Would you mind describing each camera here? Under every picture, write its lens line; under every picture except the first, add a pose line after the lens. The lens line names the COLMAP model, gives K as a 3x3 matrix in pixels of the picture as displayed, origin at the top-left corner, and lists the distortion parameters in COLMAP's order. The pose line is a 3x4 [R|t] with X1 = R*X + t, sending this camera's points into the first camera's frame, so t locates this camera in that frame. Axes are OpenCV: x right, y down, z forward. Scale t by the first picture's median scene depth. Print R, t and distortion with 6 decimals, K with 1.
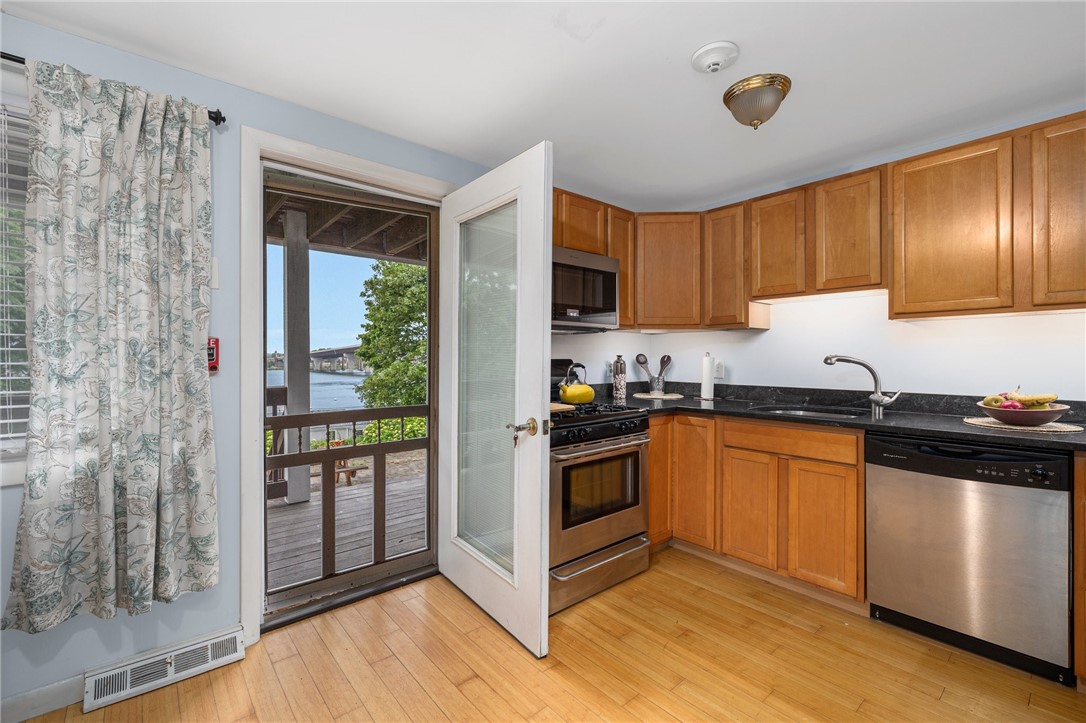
lens RADIAL K [[466.5, 0, 541.1], [0, 466.5, 355.1], [0, 0, 1]] dist [0.000547, -0.000443]
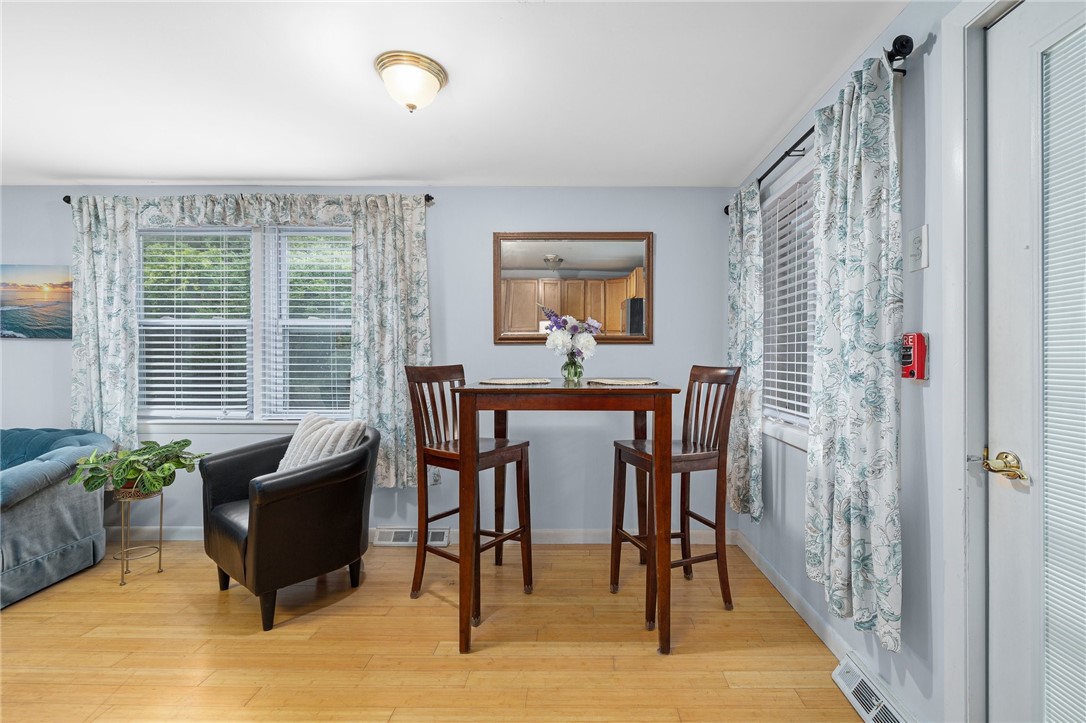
lens RADIAL K [[466.5, 0, 592.8], [0, 466.5, 362.2], [0, 0, 1]] dist [0.000547, -0.000443]
pose [[-0.632868, 0.006875, -0.774229, 0.235053], [-0.004378, 0.999913, 0.012458, 0.001083], [0.774247, 0.011274, -0.632783, 1.190915]]
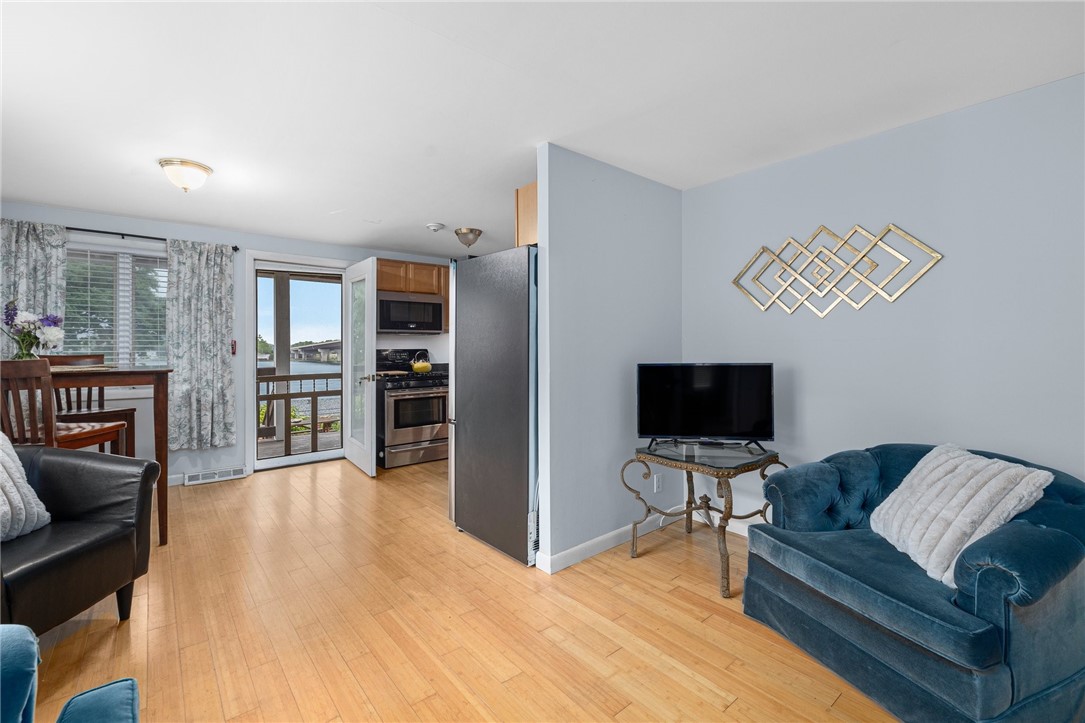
lens RADIAL K [[466.1, 0, 537.0], [0, 466.1, 342.4], [0, 0, 1]] dist [0.000547, -0.000443]
pose [[0.999770, -0.002943, -0.021247, 0.983158], [0.002778, 0.999966, -0.007814, -0.005597], [0.021269, 0.007754, 0.999744, -1.477673]]
